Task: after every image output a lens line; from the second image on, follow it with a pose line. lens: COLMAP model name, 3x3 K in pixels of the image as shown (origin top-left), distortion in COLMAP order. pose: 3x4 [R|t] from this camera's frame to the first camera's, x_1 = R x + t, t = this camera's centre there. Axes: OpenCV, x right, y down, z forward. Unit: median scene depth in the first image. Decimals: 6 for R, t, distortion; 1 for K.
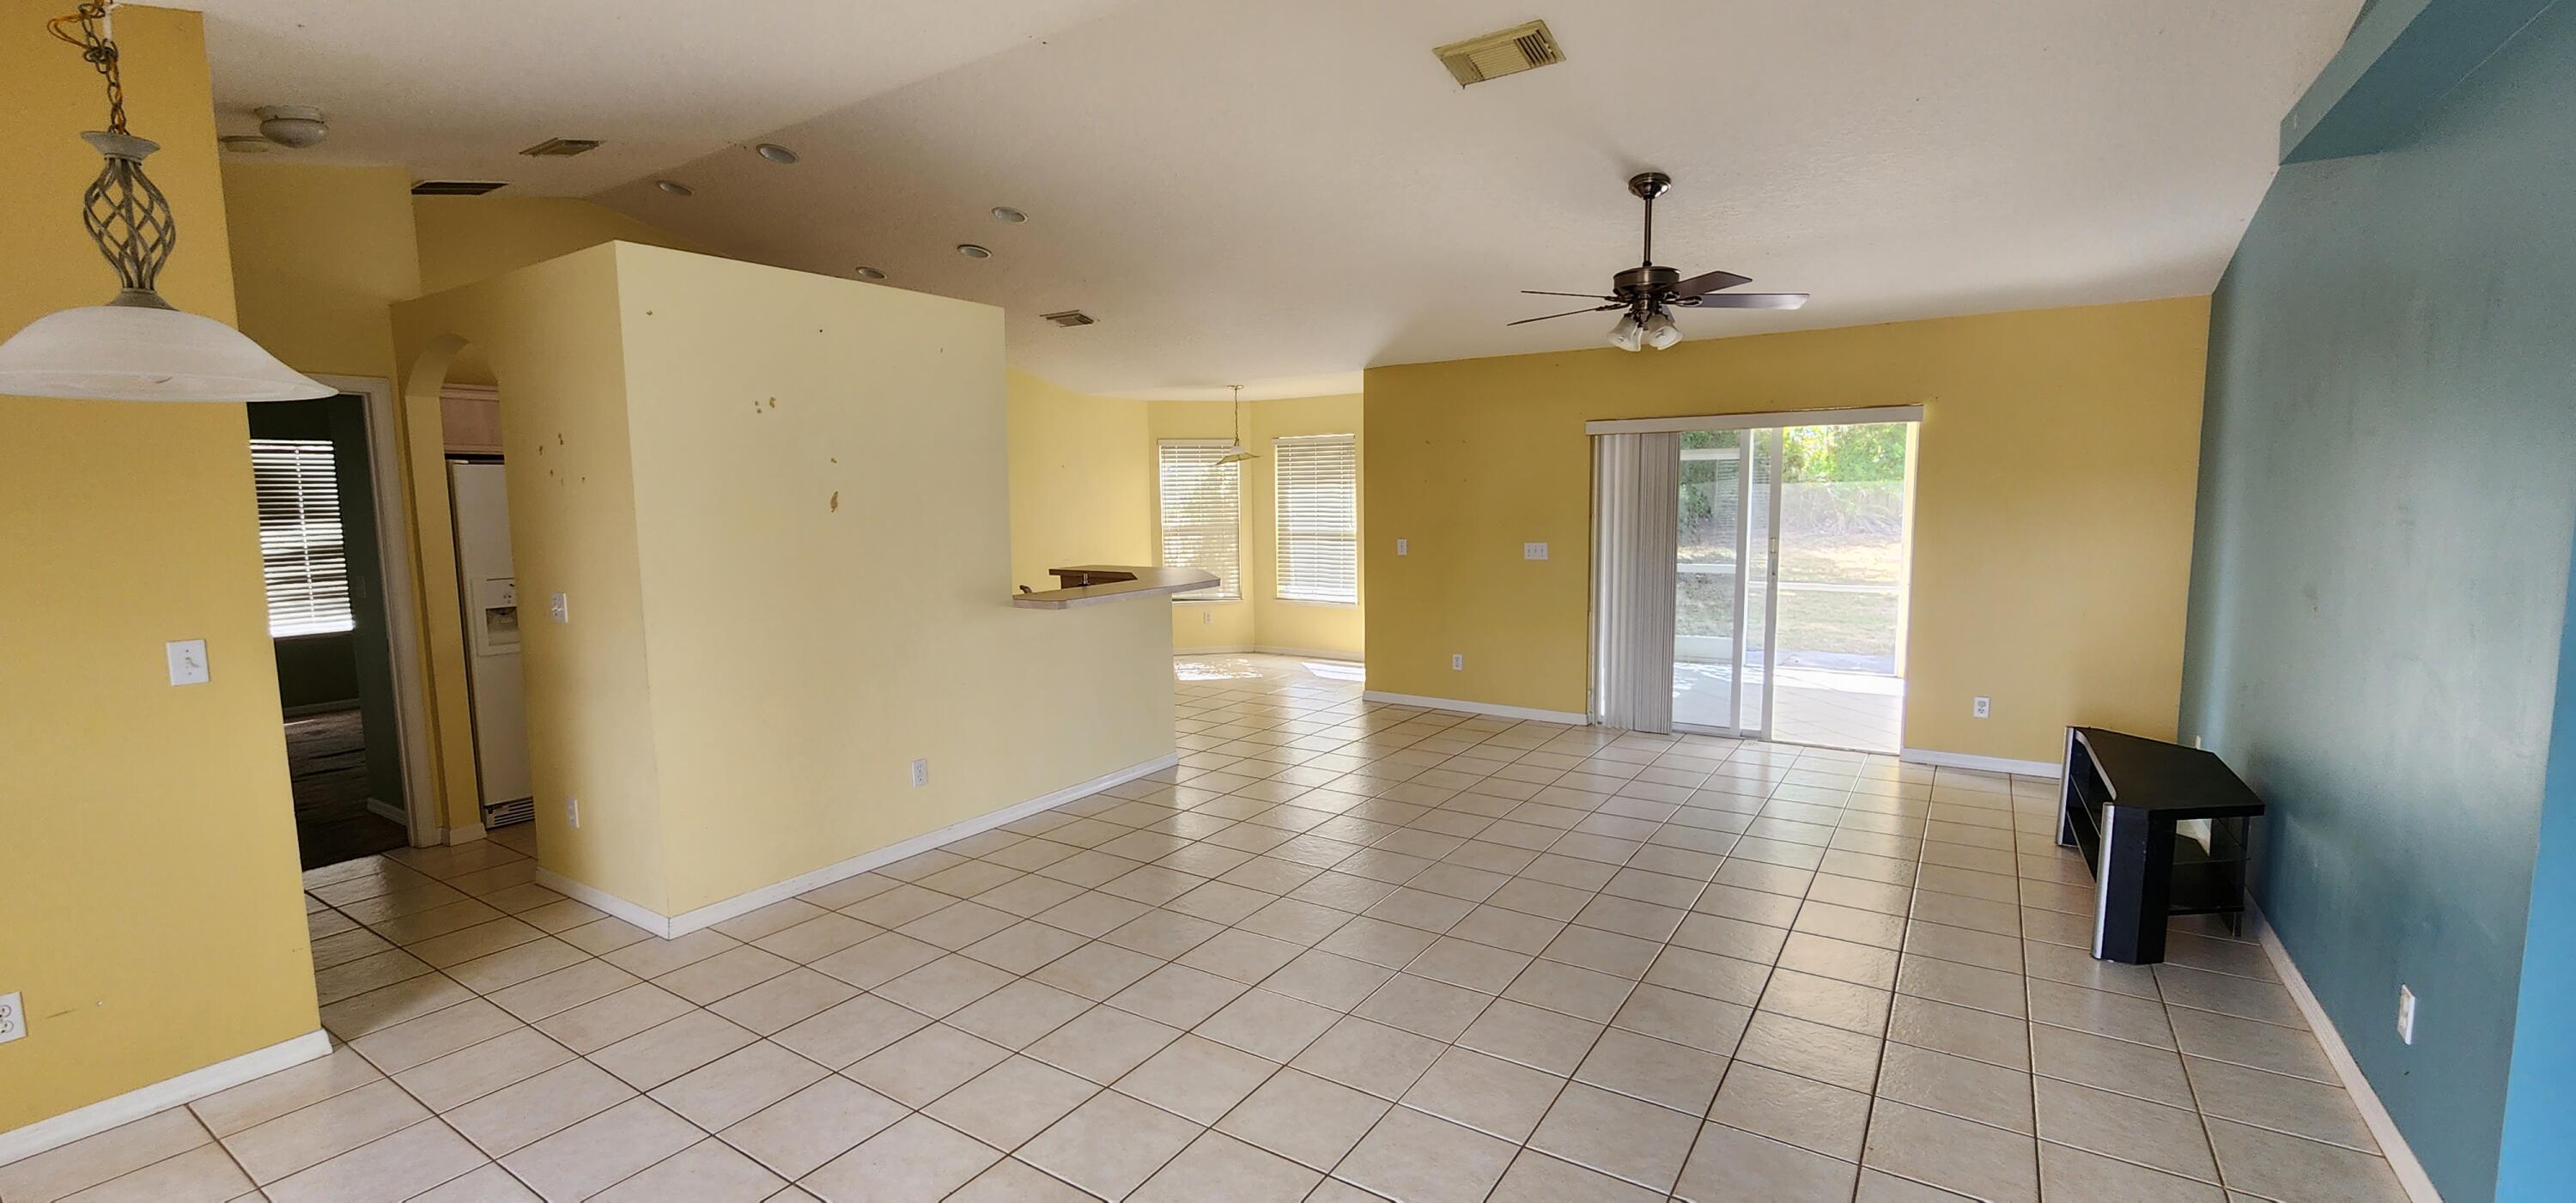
lens RADIAL K [[1063.9, 0, 1272.9], [0, 1063.9, 603.0], [0, 0, 1]] dist [-0.003872, -0.000689]
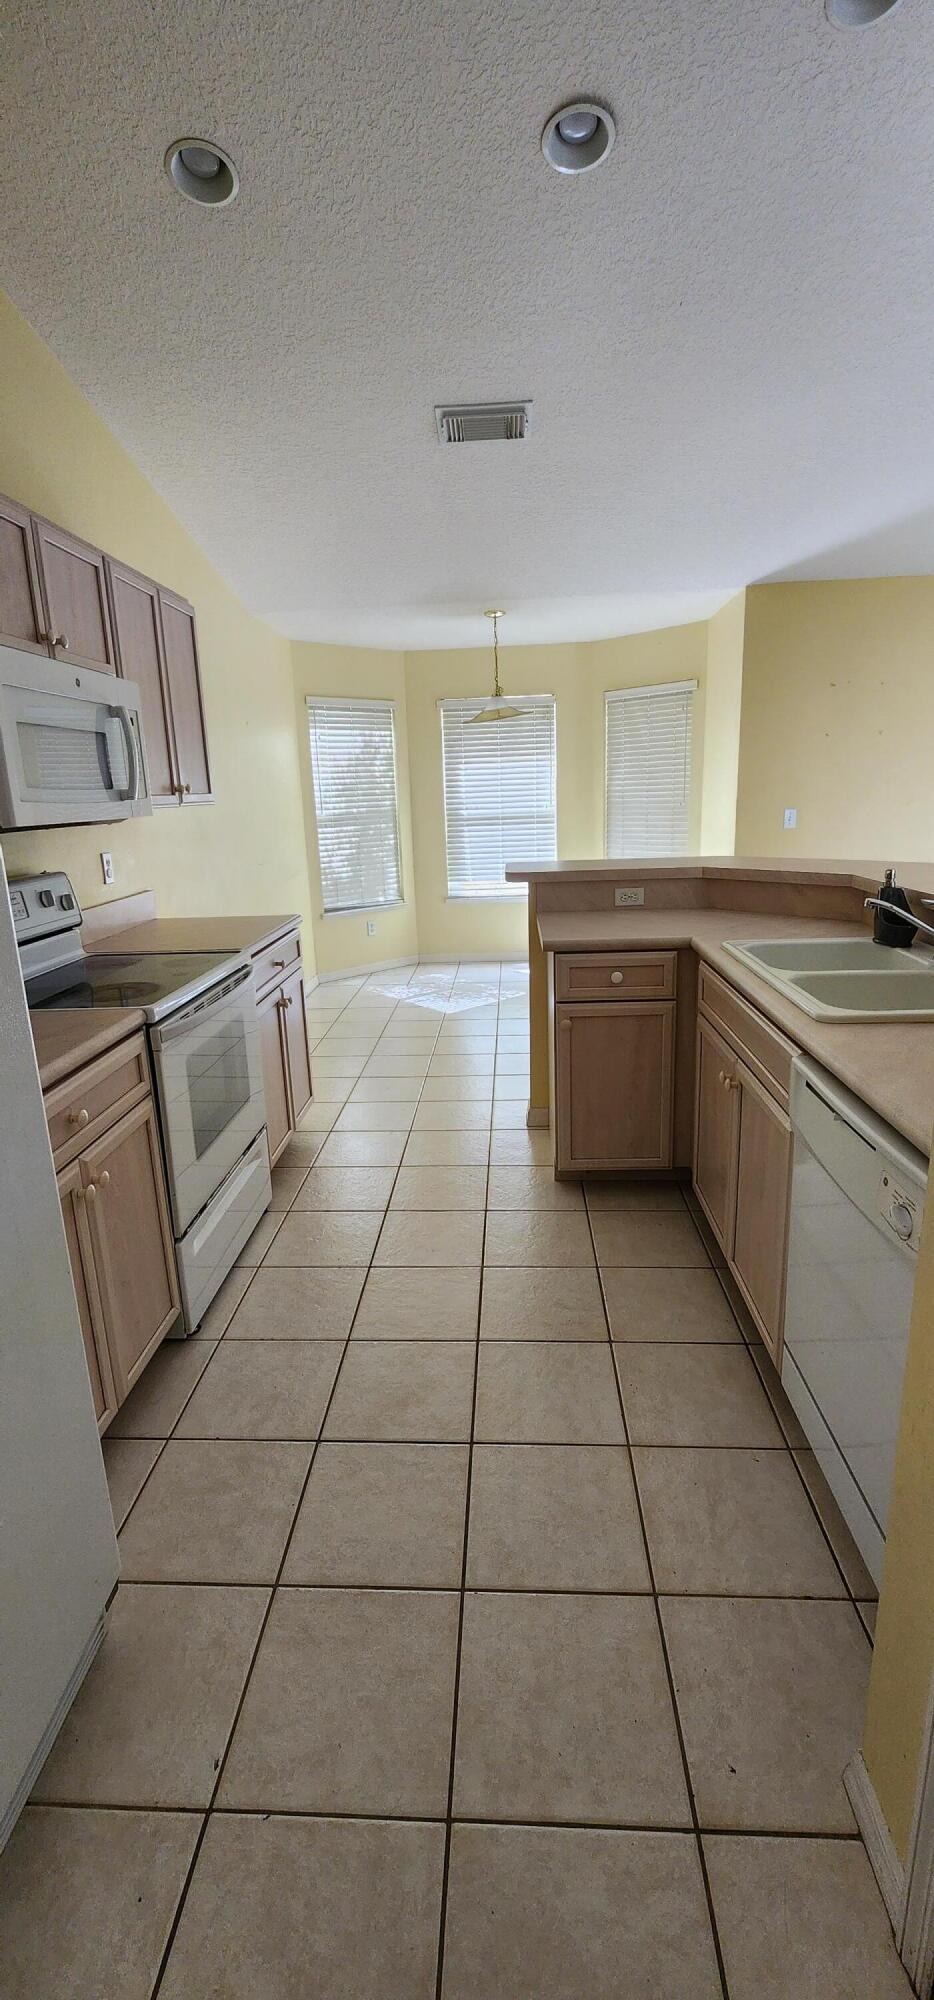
lens RADIAL K [[826.0, 0, 465.8], [0, 826.0, 996.4], [0, 0, 1]] dist [-0.003872, -0.000689]
pose [[0.869857, -0.136882, 0.473932, -0.308773], [0.075798, 0.986410, 0.145777, -0.021538], [-0.487445, -0.090882, 0.868411, 0.413317]]
